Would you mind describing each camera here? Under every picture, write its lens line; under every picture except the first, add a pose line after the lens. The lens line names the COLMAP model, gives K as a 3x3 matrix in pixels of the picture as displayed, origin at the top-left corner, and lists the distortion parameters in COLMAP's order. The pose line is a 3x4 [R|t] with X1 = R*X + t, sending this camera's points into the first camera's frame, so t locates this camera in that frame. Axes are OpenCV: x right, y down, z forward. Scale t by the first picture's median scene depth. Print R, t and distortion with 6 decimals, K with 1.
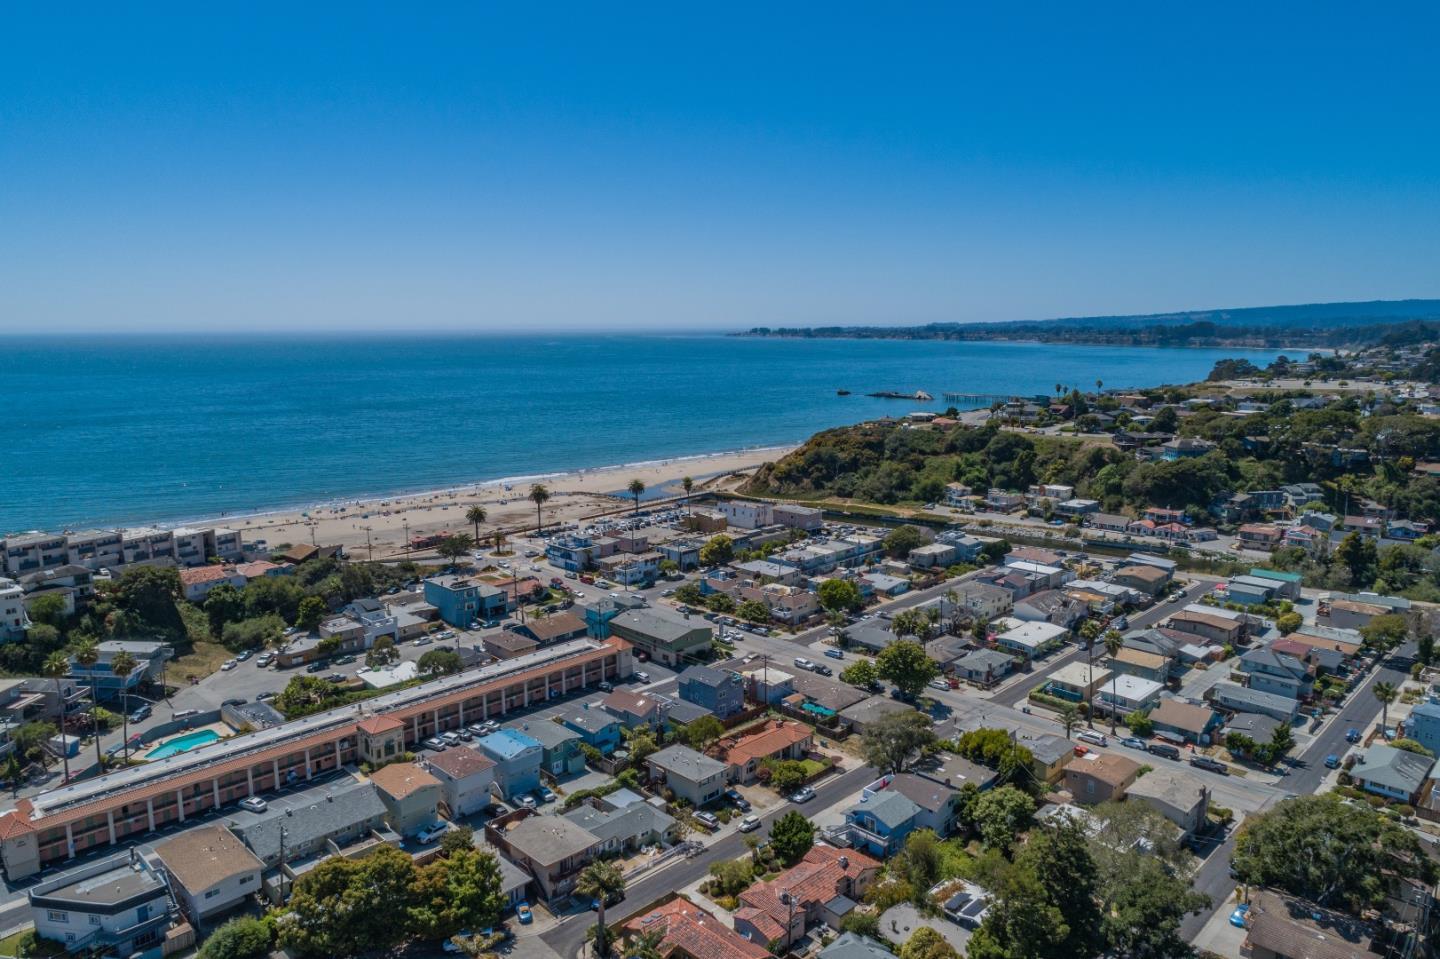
lens RADIAL K [[966.1, 0, 720.0], [0, 966.1, 479.5], [0, 0, 1]] dist [-0.005918, 0.009266]
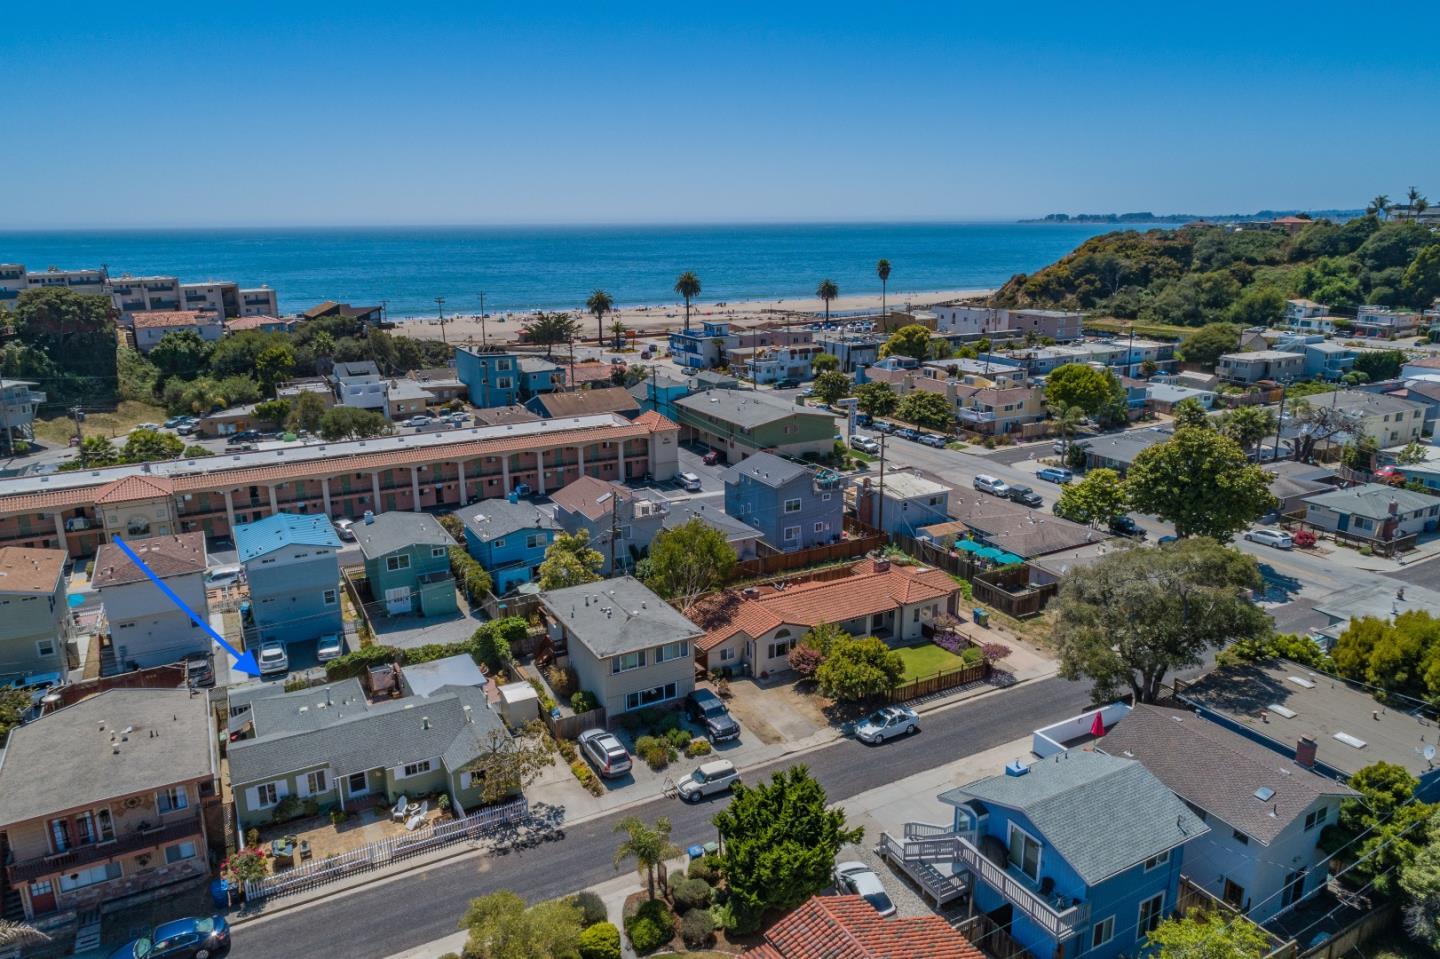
lens RADIAL K [[966.1, 0, 720.0], [0, 966.1, 479.5], [0, 0, 1]] dist [-0.005918, 0.009266]
pose [[0.959437, 0.069325, -0.273268, 0.094788], [-0.040077, 0.992990, 0.111198, 0.142690], [0.279061, -0.095735, 0.955489, 0.471270]]
